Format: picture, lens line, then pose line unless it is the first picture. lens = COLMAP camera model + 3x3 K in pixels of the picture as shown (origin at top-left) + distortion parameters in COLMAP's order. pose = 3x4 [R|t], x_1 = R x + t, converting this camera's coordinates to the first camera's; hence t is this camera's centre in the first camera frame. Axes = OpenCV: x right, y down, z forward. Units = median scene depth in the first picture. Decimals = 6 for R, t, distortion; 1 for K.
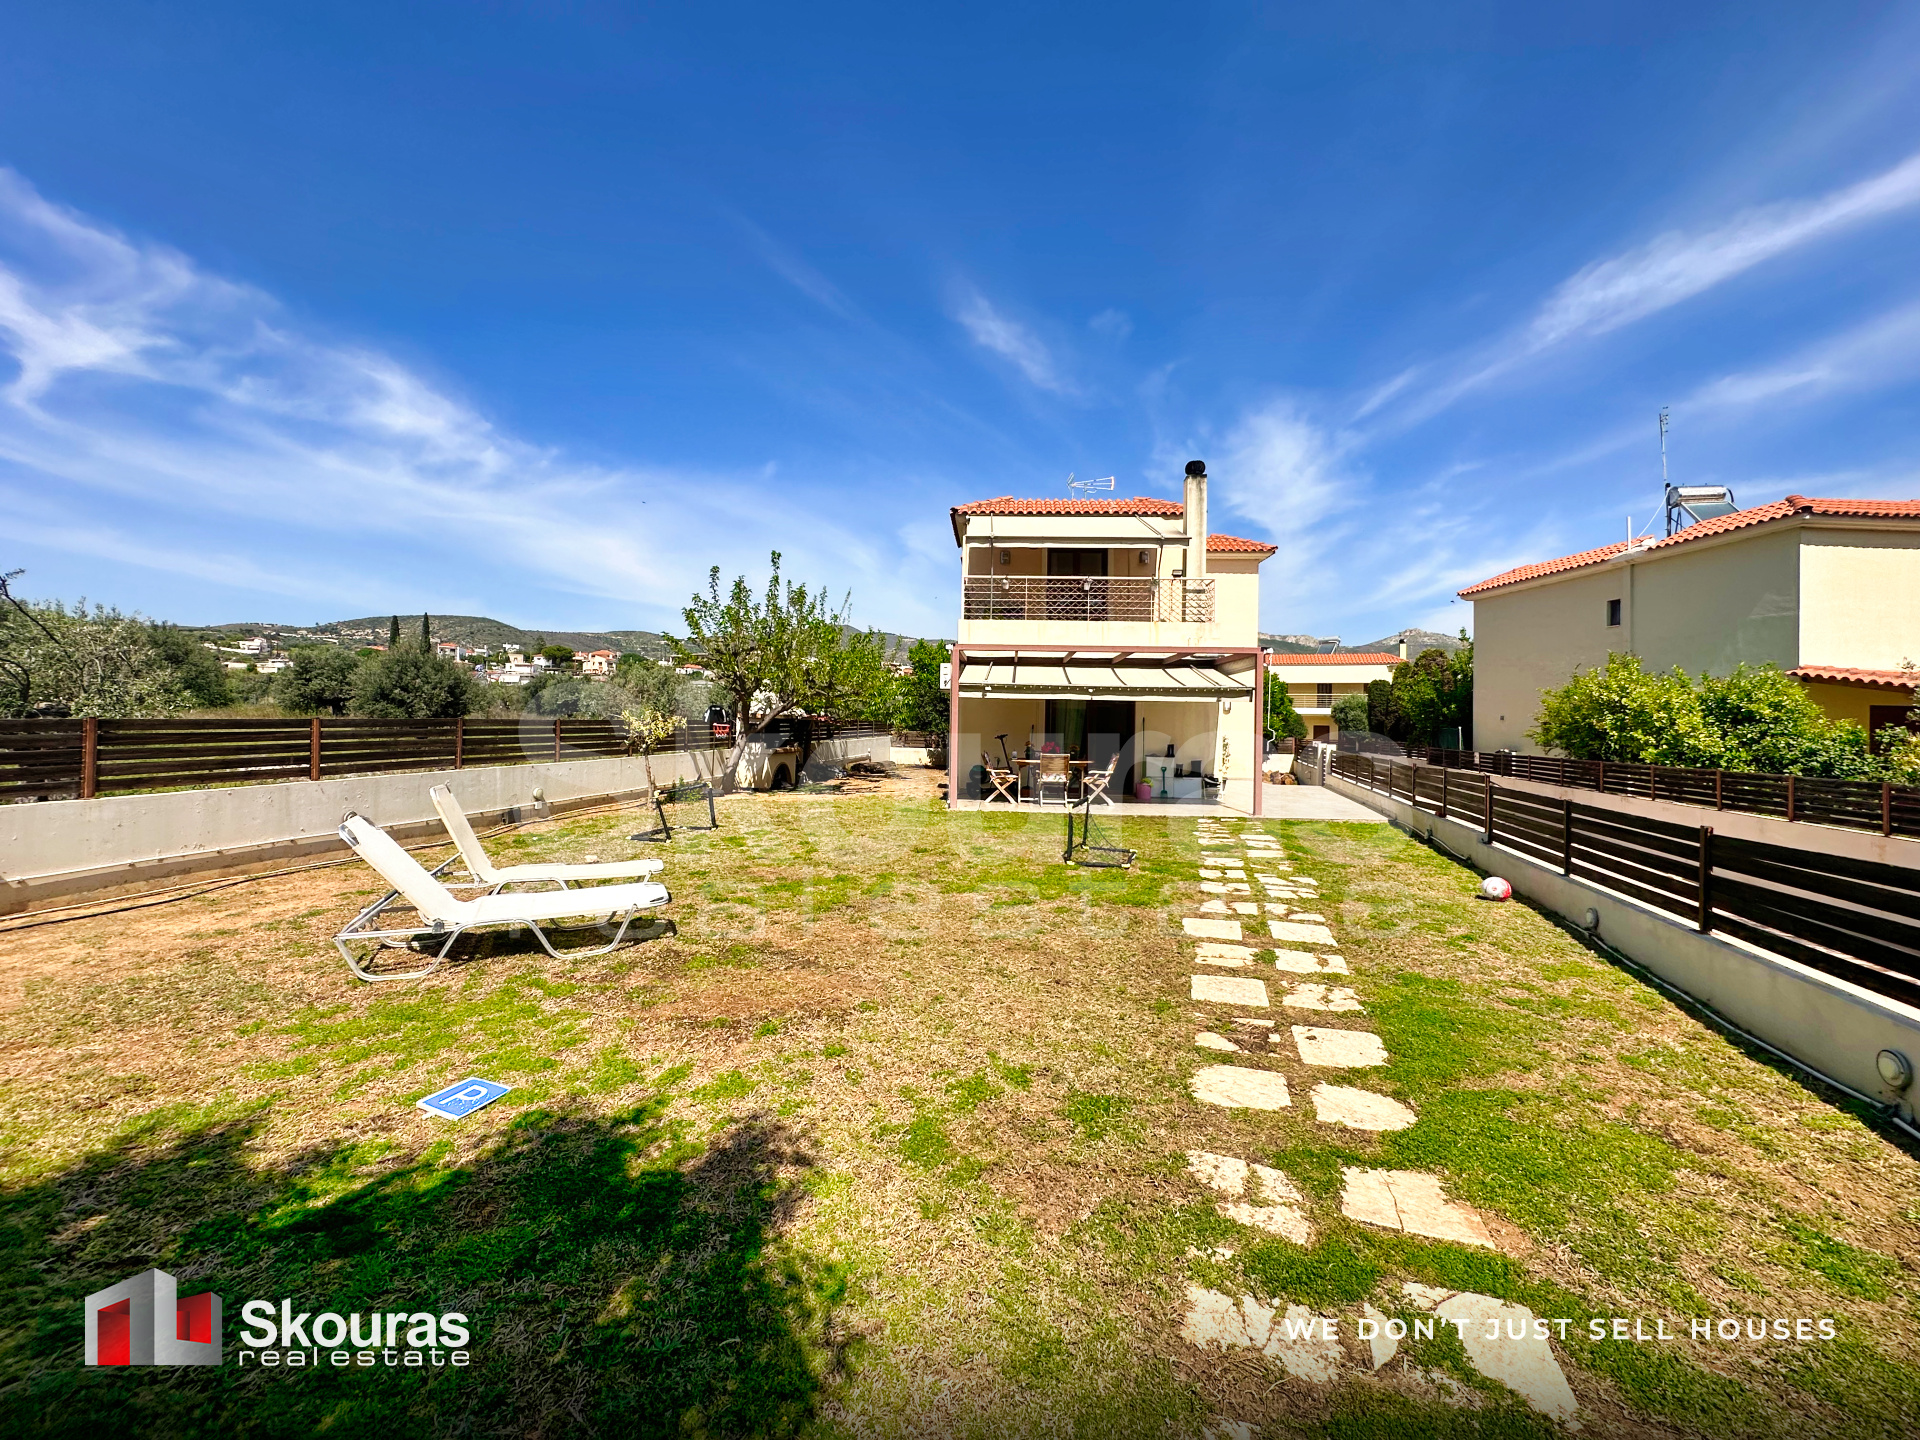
lens RADIAL K [[776.3, 0, 959.6], [0, 776.3, 714.1], [0, 0, 1]] dist [-0.000165, 0.000307]
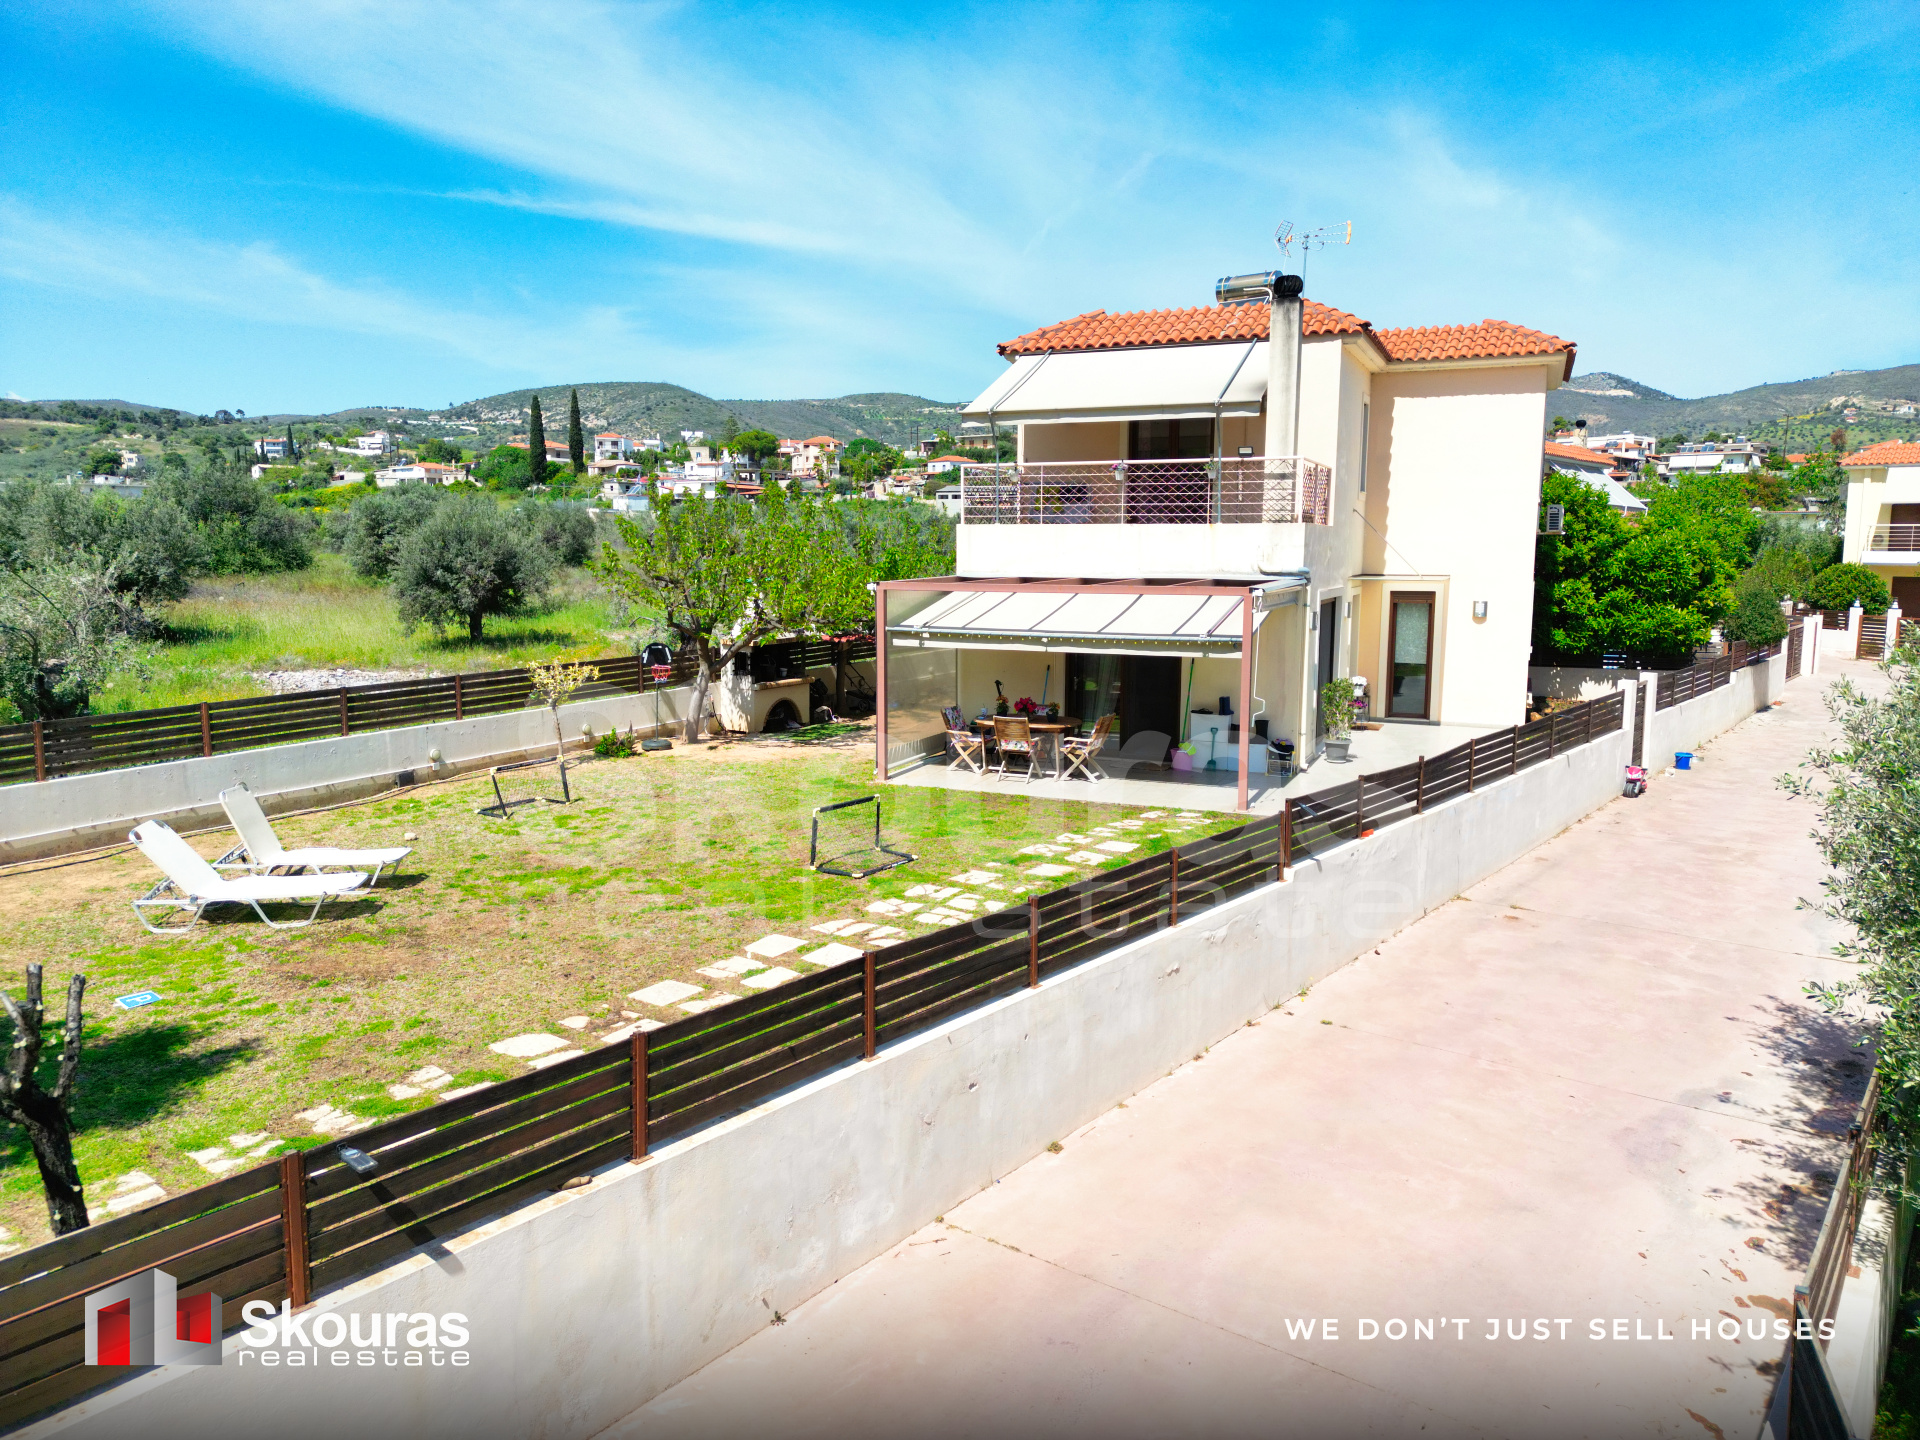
lens RADIAL K [[1342.4, 0, 955.9], [0, 1342.4, 724.2], [0, 0, 1]] dist [0.077439, -0.074597]
pose [[0.940840, 0.032764, -0.337262, 0.453472], [0.016652, 0.989641, 0.142593, -0.117336], [0.338441, -0.139774, 0.930549, -0.255605]]
